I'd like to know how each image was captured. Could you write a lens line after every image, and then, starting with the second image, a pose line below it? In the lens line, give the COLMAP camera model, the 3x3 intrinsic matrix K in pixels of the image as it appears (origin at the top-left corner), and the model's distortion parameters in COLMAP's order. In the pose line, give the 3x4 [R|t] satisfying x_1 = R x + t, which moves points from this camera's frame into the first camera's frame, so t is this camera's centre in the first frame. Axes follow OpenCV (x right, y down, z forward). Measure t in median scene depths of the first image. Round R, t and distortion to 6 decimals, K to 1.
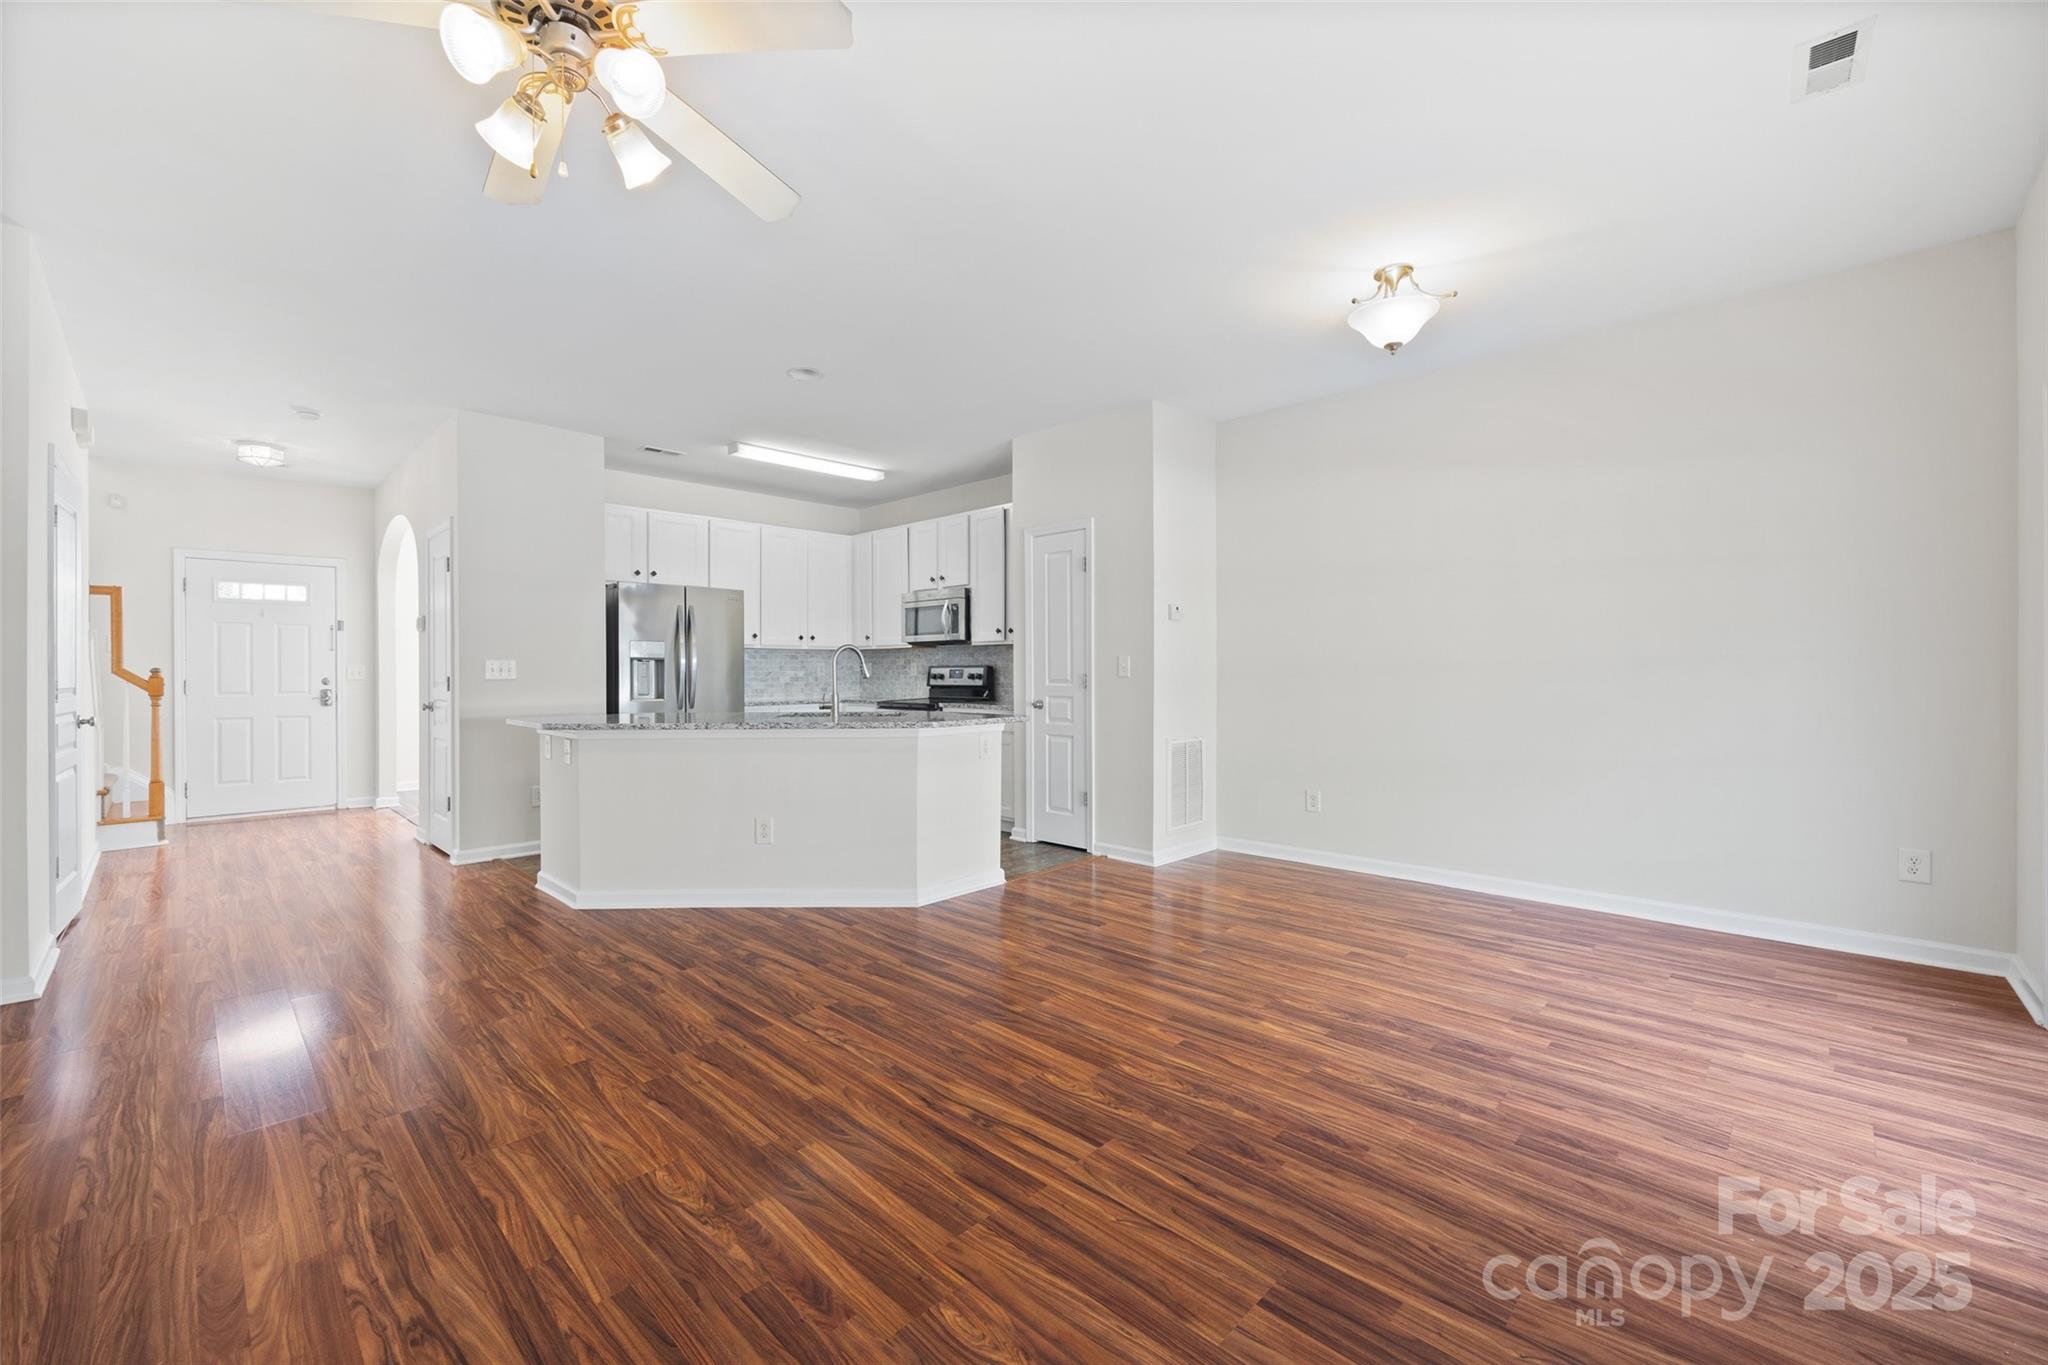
lens RADIAL K [[821.8, 0, 1011.1], [0, 821.8, 671.9], [0, 0, 1]] dist [-0.000249, -0.000963]
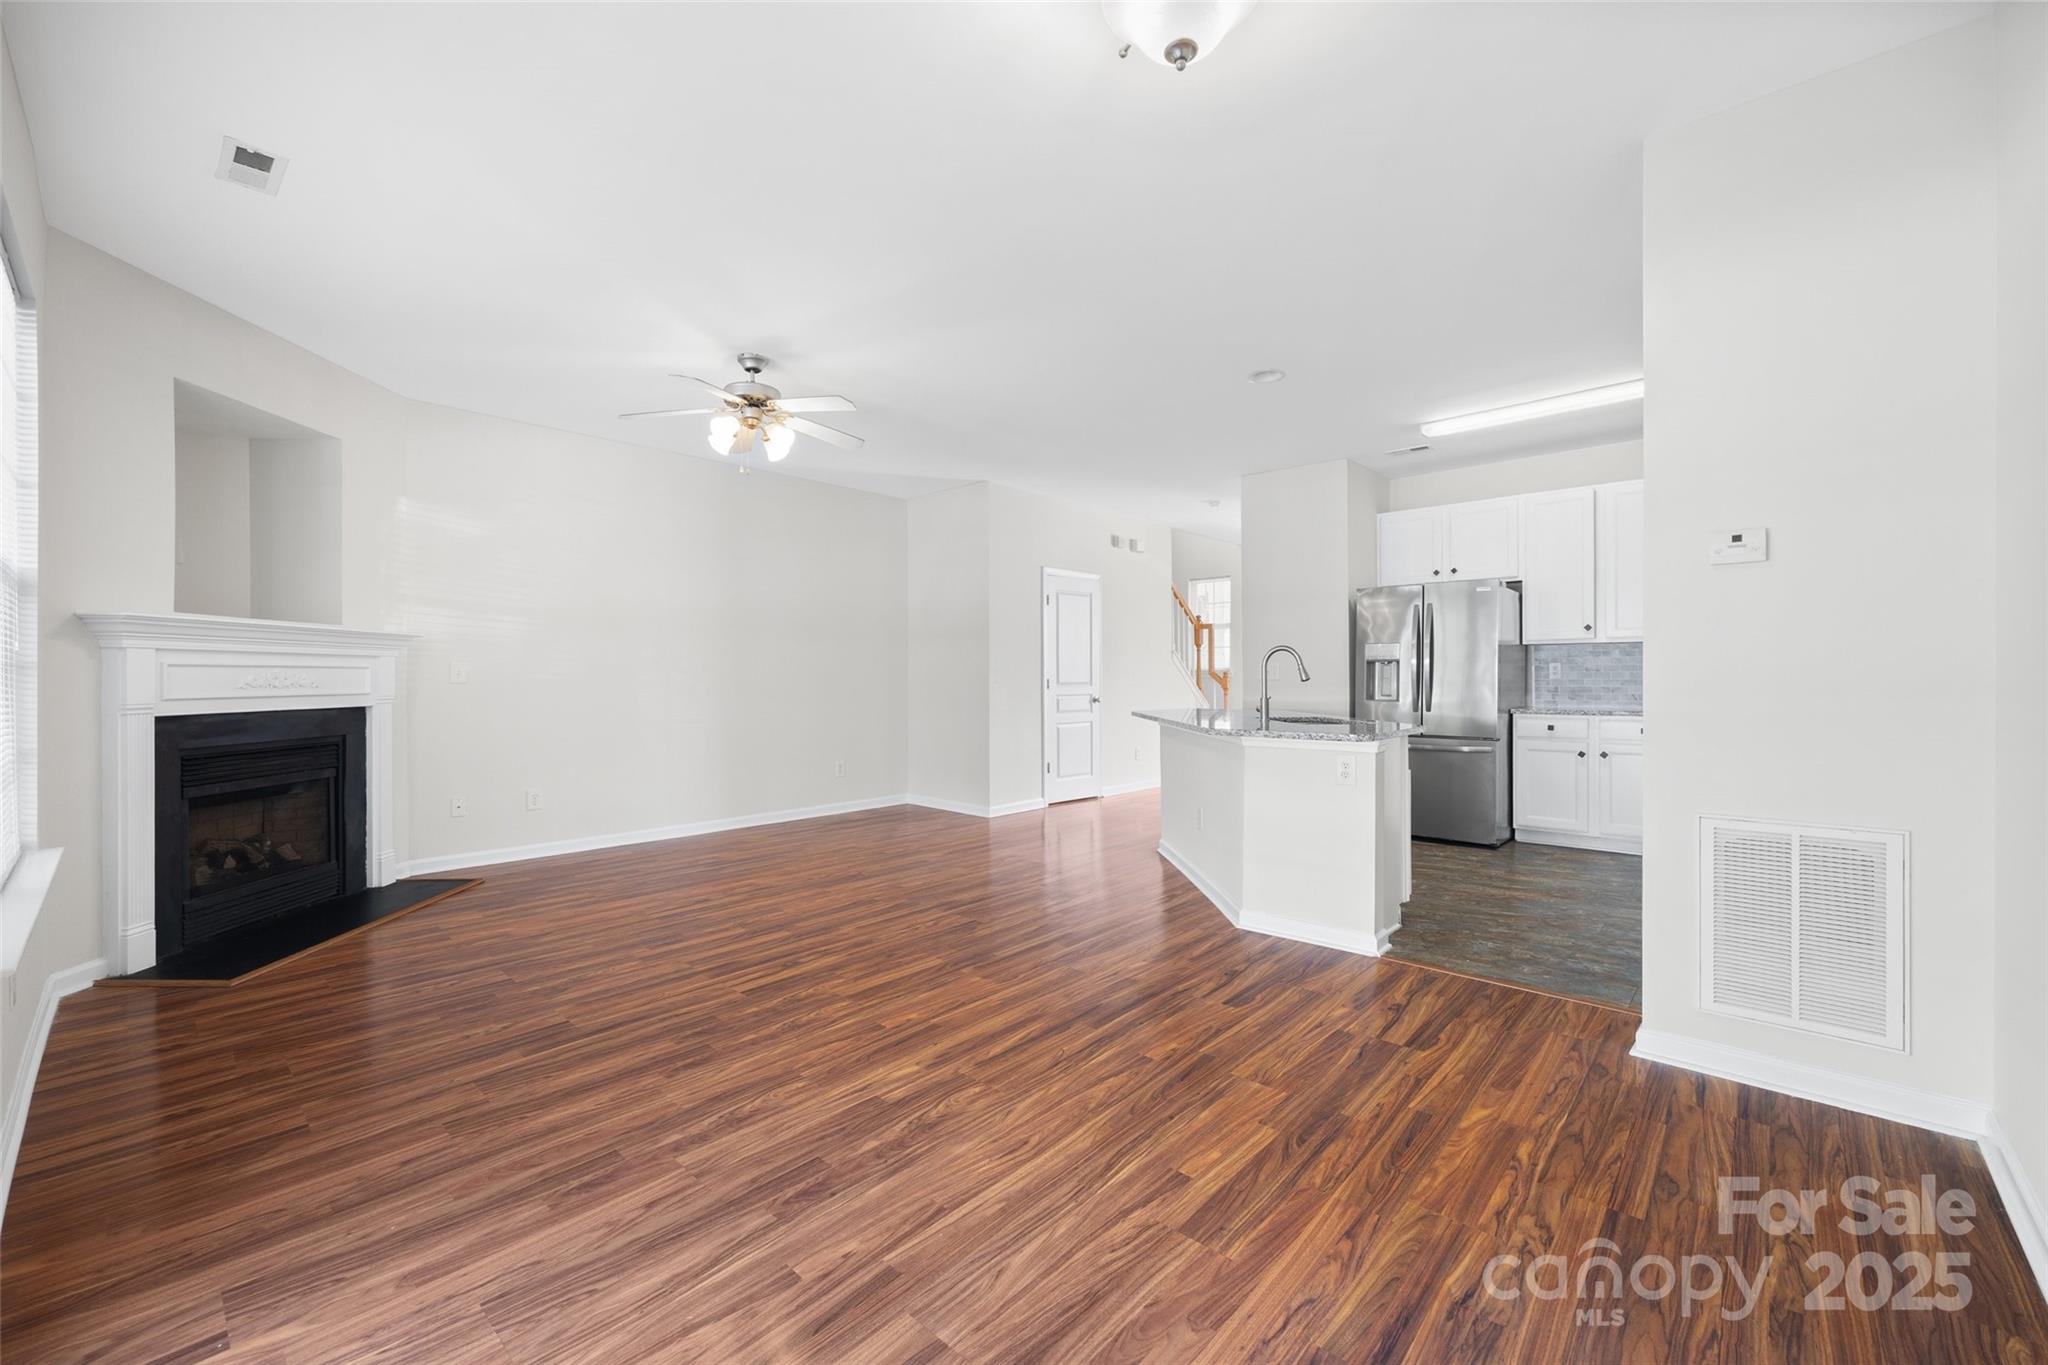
lens RADIAL K [[821.8, 0, 1020.2], [0, 821.8, 685.9], [0, 0, 1]] dist [-0.000249, -0.000963]
pose [[0.040643, 0.016187, -0.999043, 0.939671], [0.003720, 0.999859, 0.016352, -0.004909], [0.999167, -0.004381, 0.040577, 0.839923]]
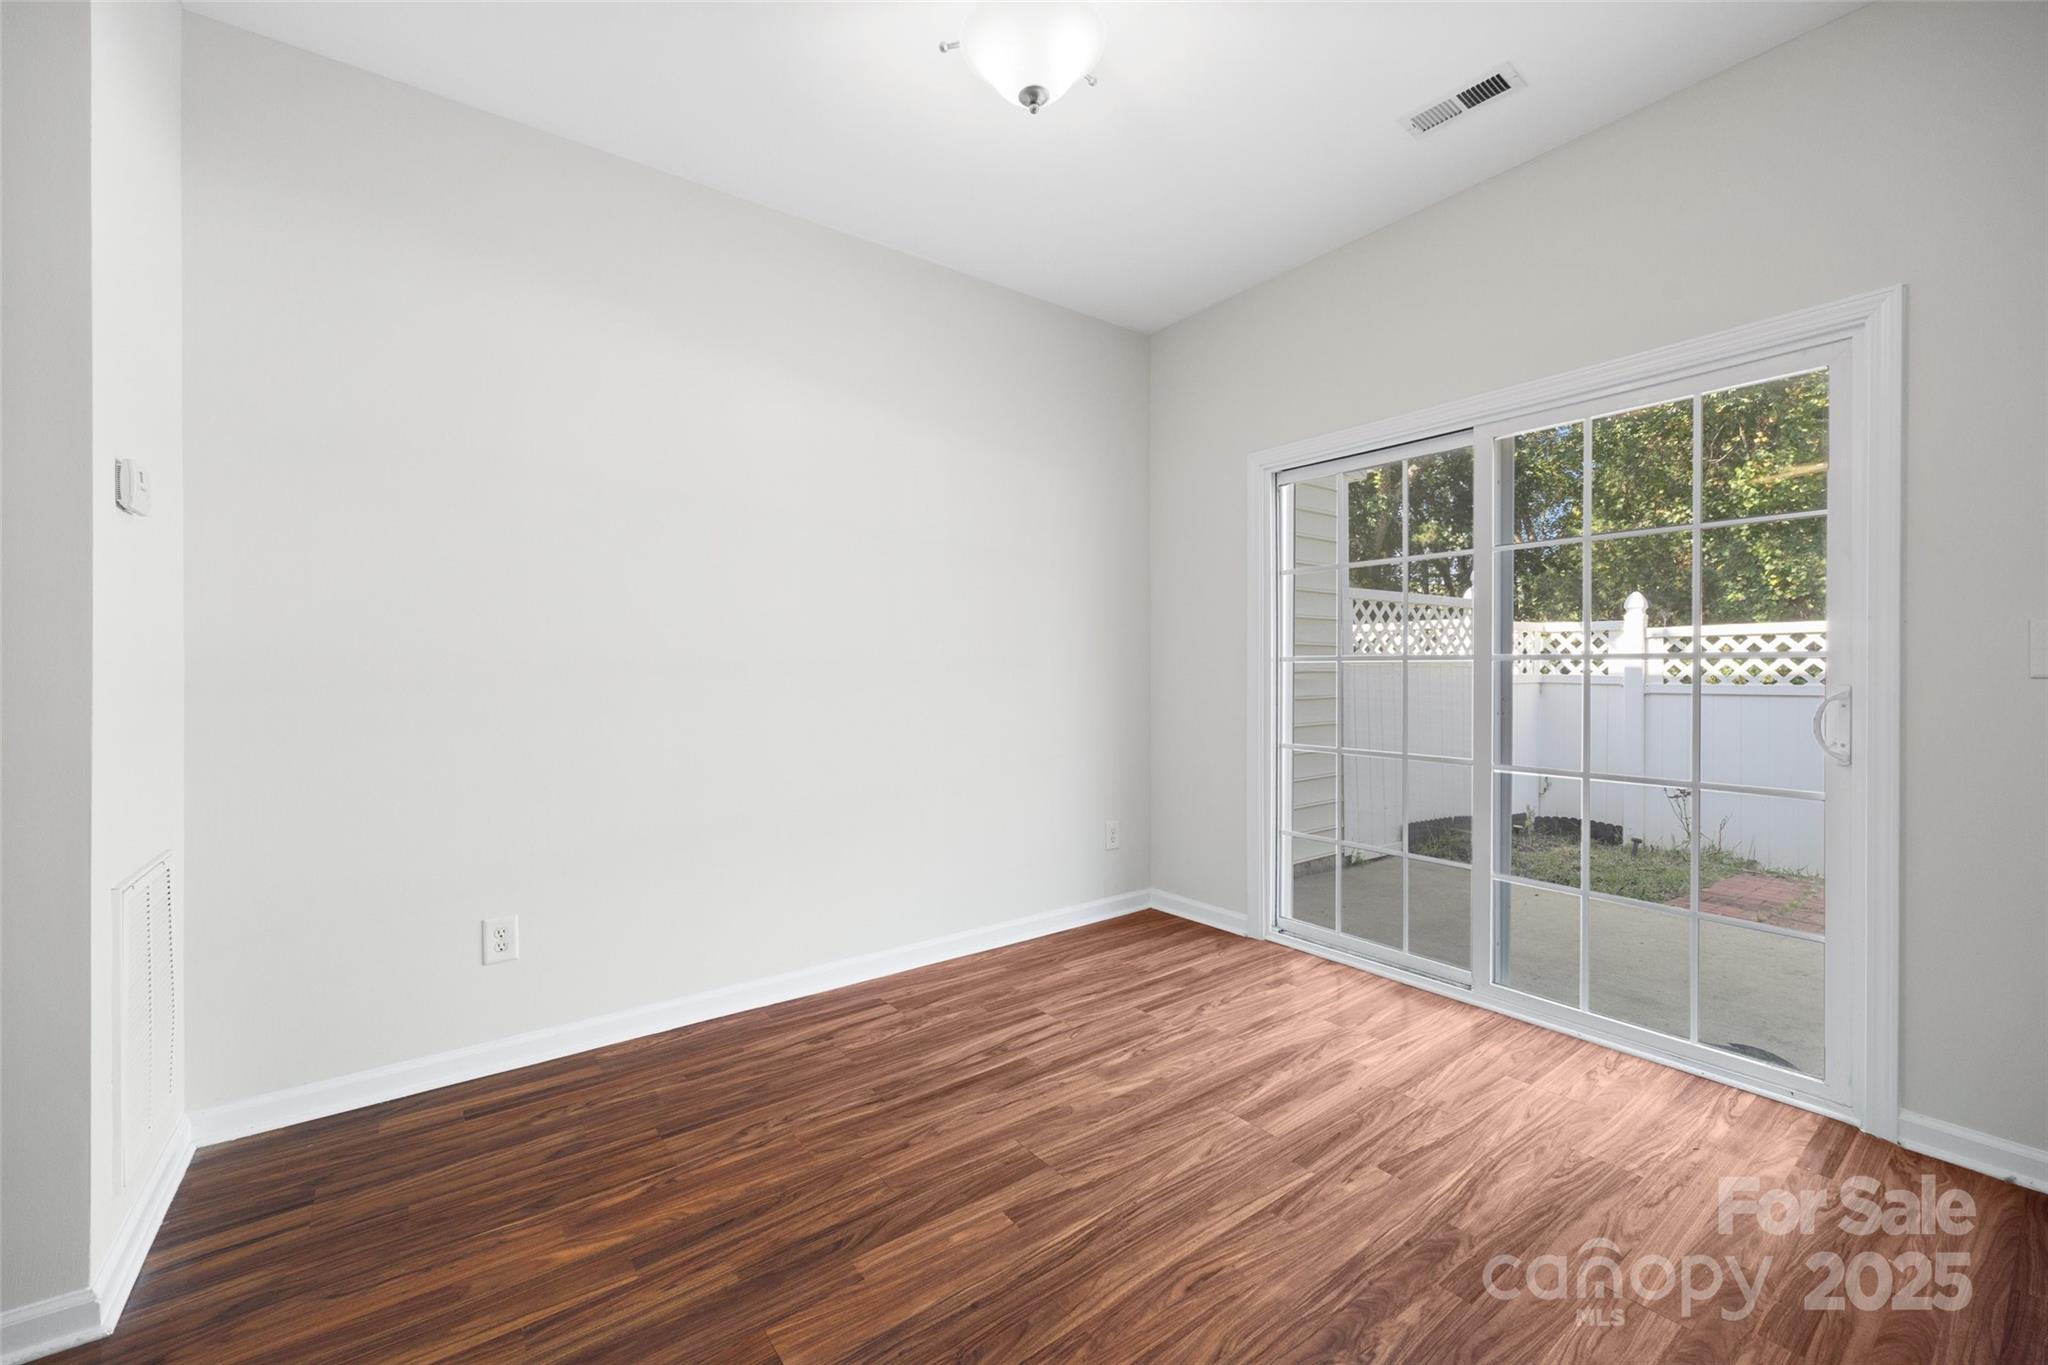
lens RADIAL K [[821.8, 0, 1016.4], [0, 821.8, 686.4], [0, 0, 1]] dist [-0.000249, -0.000963]
pose [[0.148100, -0.015476, 0.988851, -0.088914], [0.001603, 0.999880, 0.015409, 0.001618], [-0.988971, -0.000697, 0.148107, 0.892864]]
